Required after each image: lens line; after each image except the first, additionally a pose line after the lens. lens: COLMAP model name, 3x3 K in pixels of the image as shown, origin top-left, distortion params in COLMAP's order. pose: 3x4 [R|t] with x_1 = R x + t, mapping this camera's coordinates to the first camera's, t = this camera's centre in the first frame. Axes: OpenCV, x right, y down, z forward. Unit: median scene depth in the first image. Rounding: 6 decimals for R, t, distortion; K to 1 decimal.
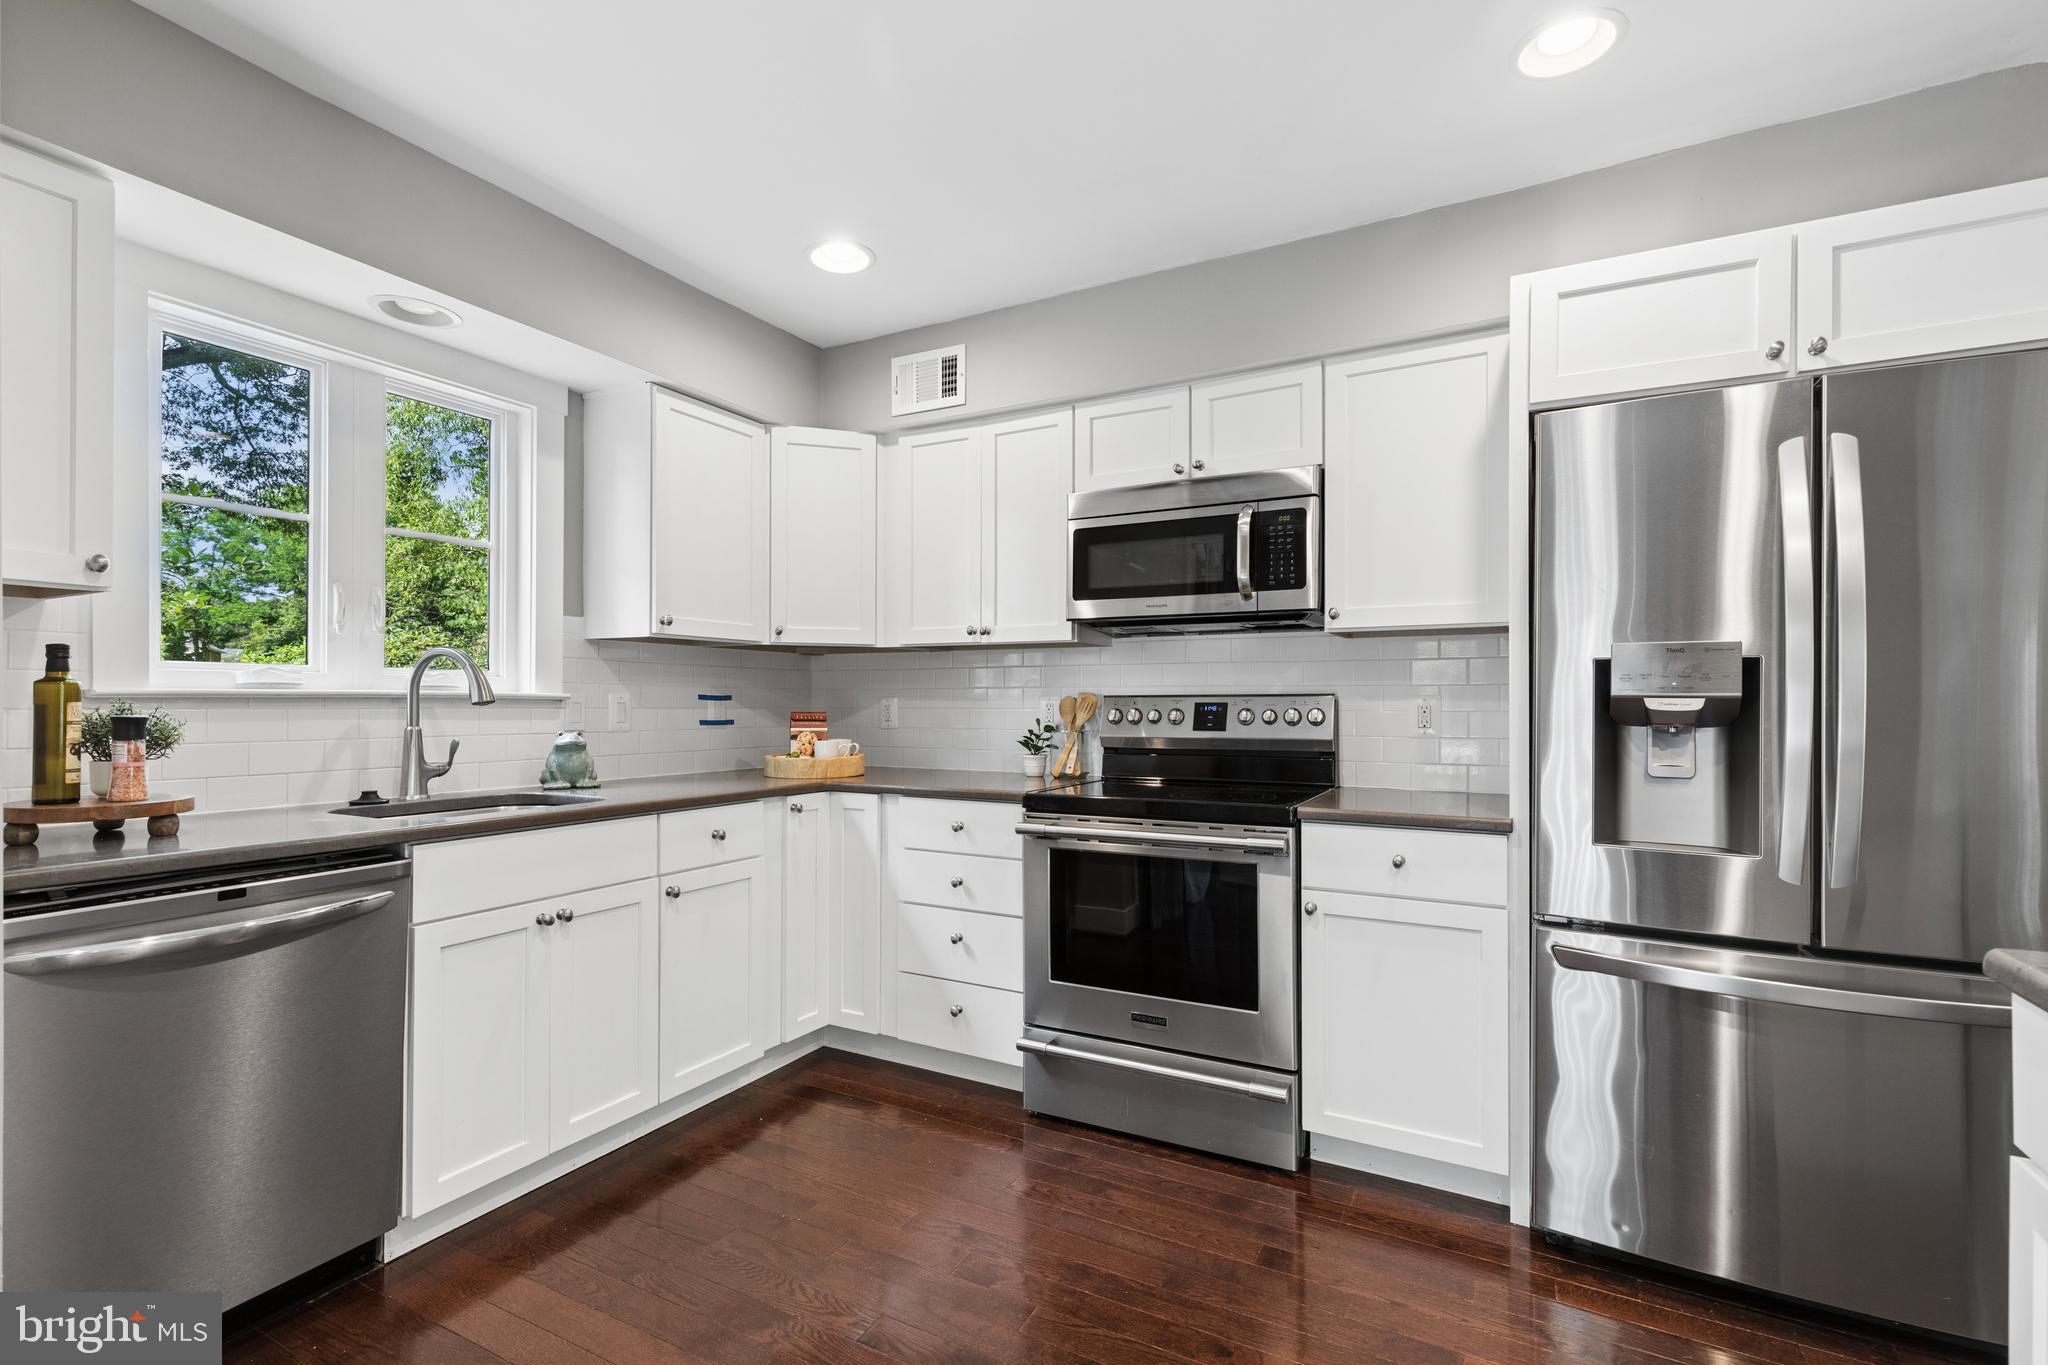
lens RADIAL K [[926.2, 0, 1024.9], [0, 926.2, 697.2], [0, 0, 1]] dist [0.011309, -0.003871]
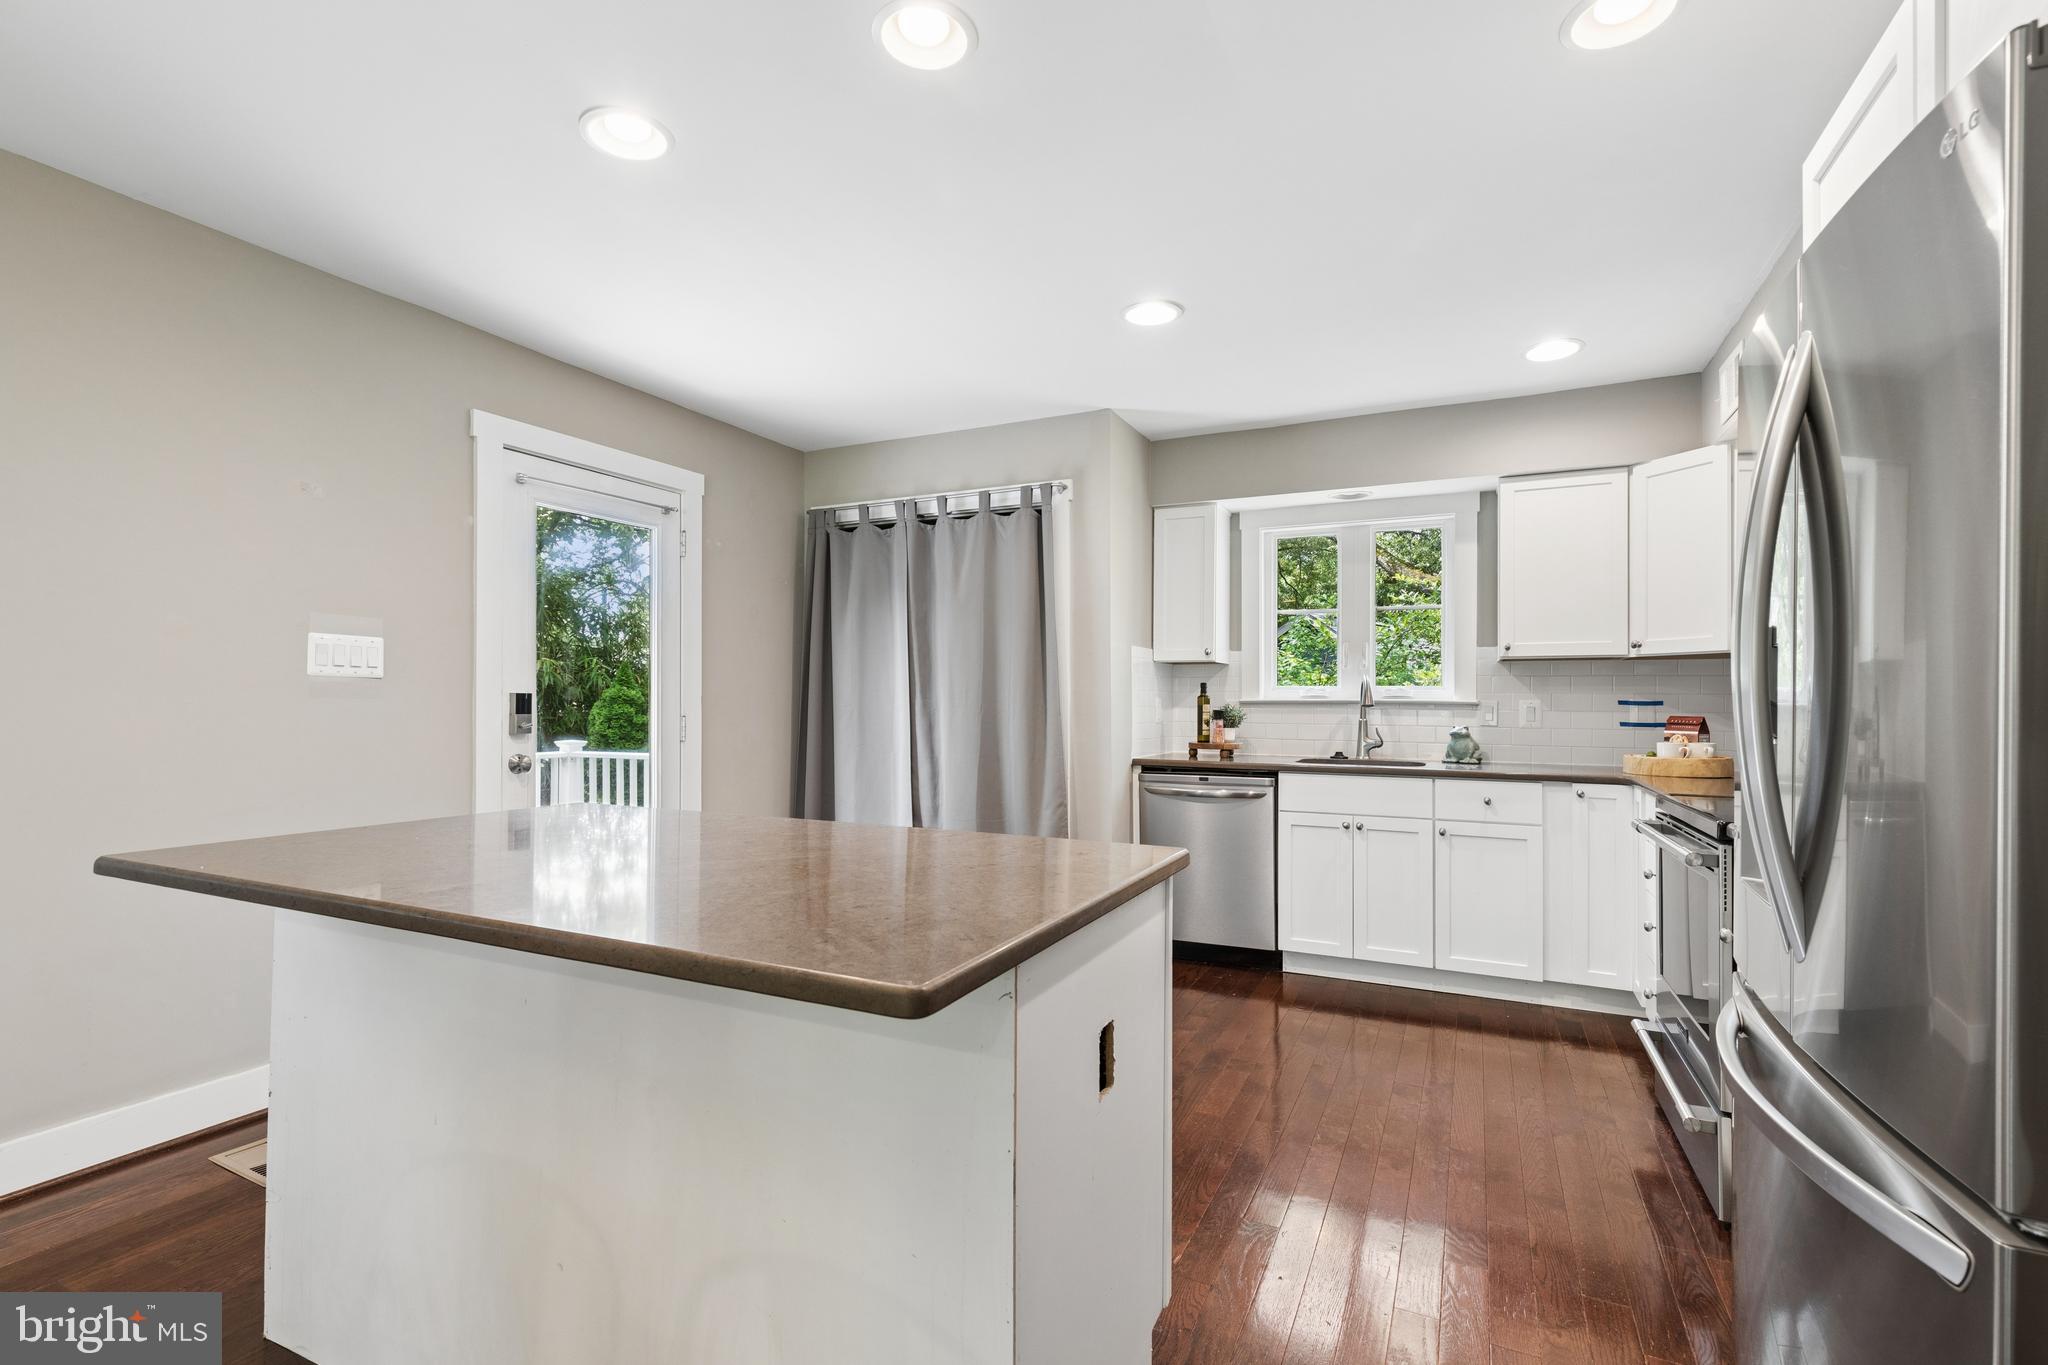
lens RADIAL K [[926.2, 0, 1022.4], [0, 926.2, 687.2], [0, 0, 1]] dist [0.011309, -0.003871]
pose [[0.038793, -0.018522, -0.999076, 1.057885], [-0.000796, 0.999827, -0.018567, 0.003768], [0.999247, 0.001516, 0.038772, 0.250052]]
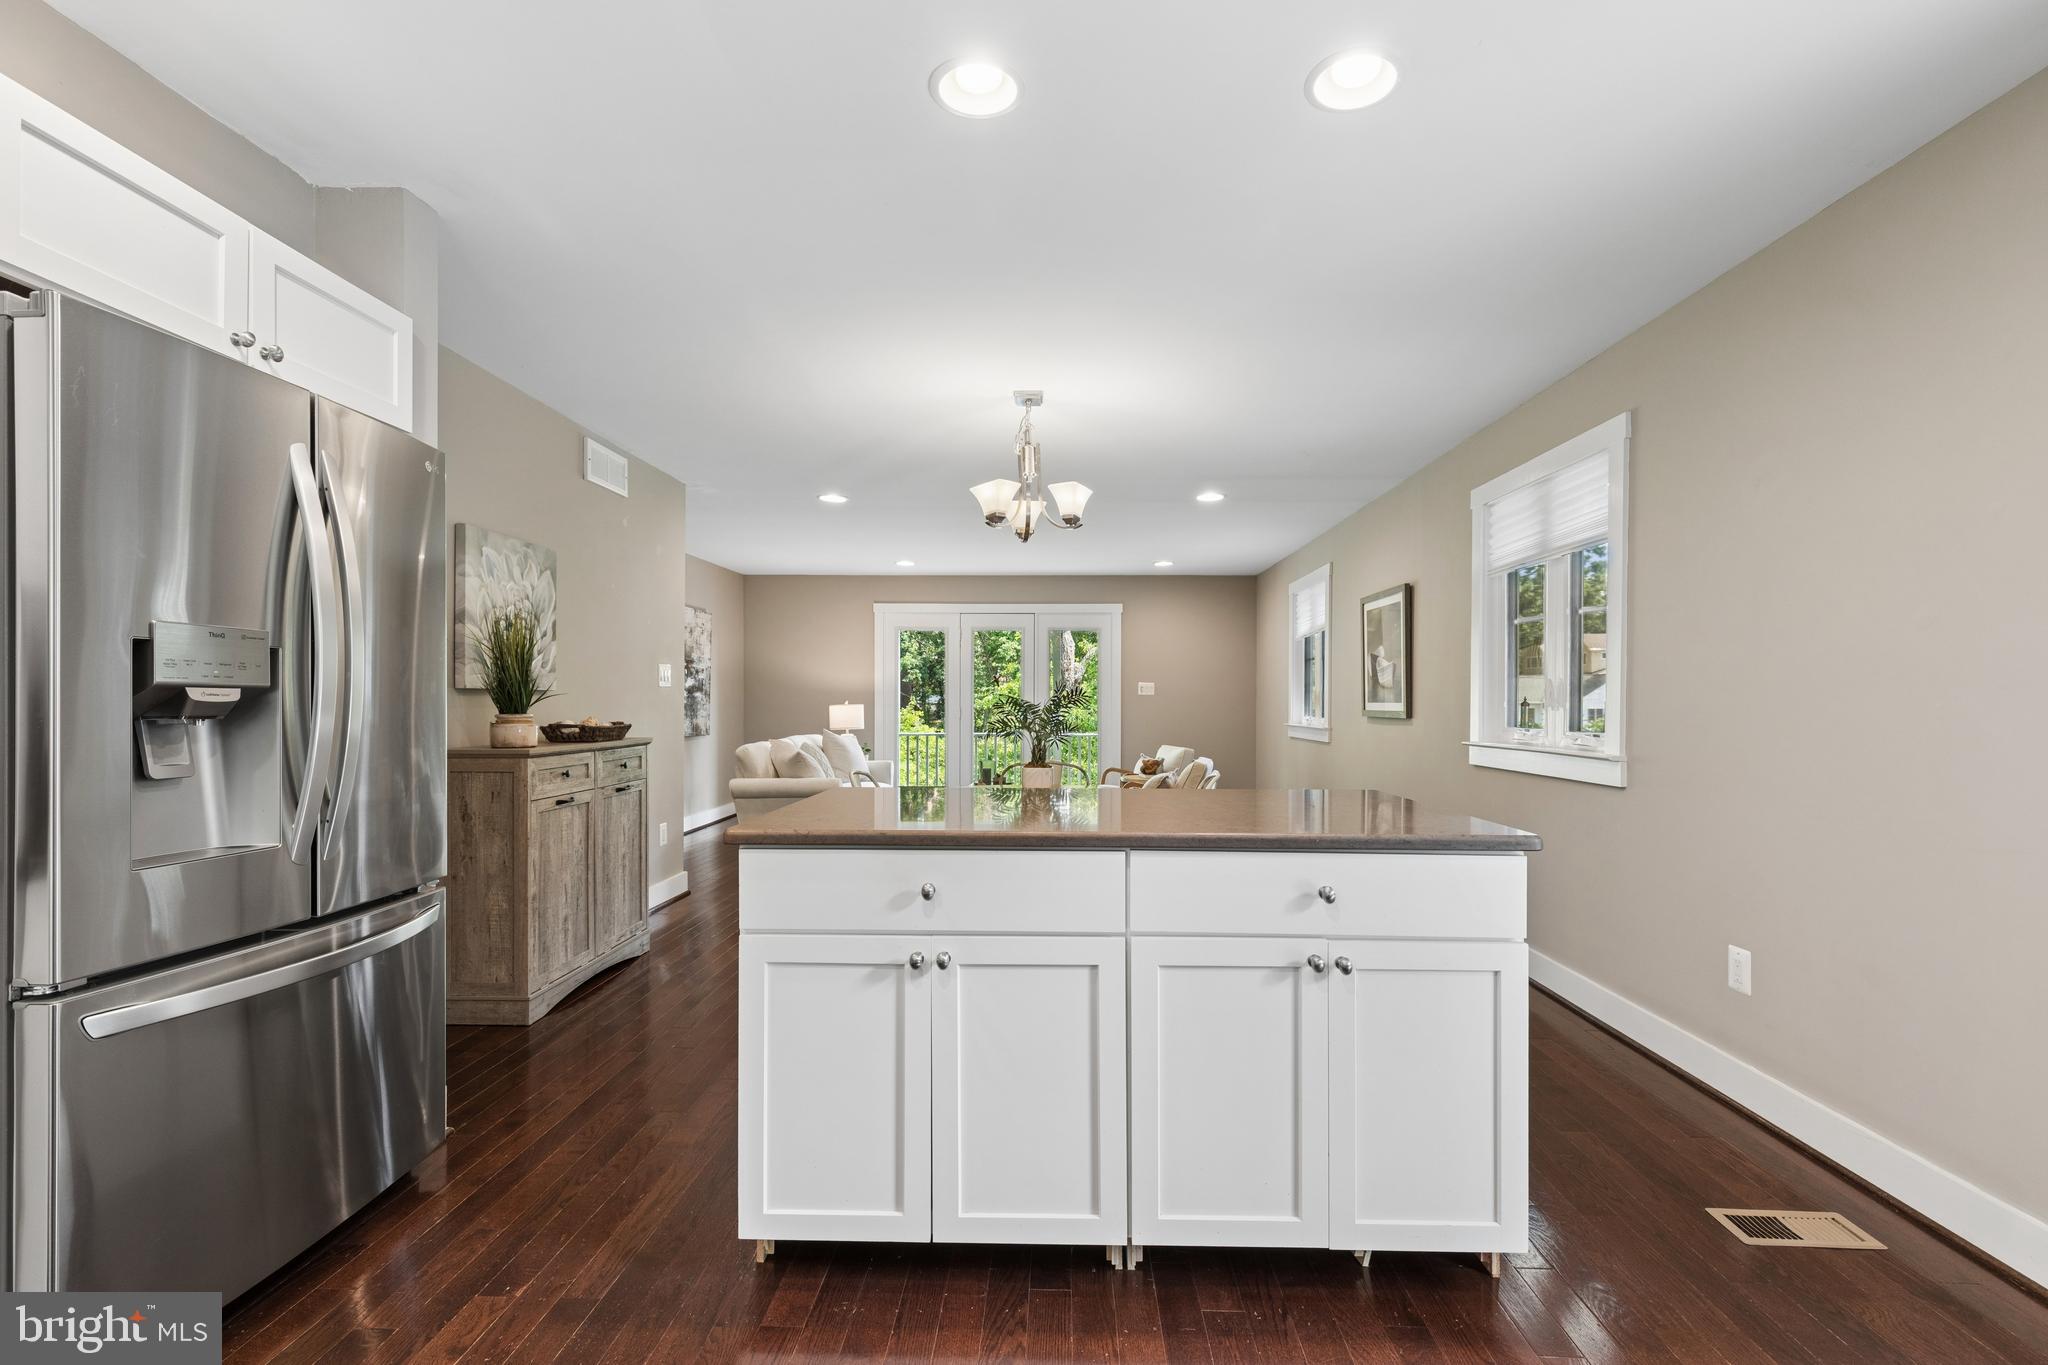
lens RADIAL K [[926.2, 0, 1034.5], [0, 926.2, 699.6], [0, 0, 1]] dist [0.011309, -0.003871]
pose [[-0.446152, -0.003598, 0.894950, -0.334097], [-0.008734, 0.999962, -0.000334, 0.003855], [-0.894915, -0.007966, -0.446166, 0.495565]]
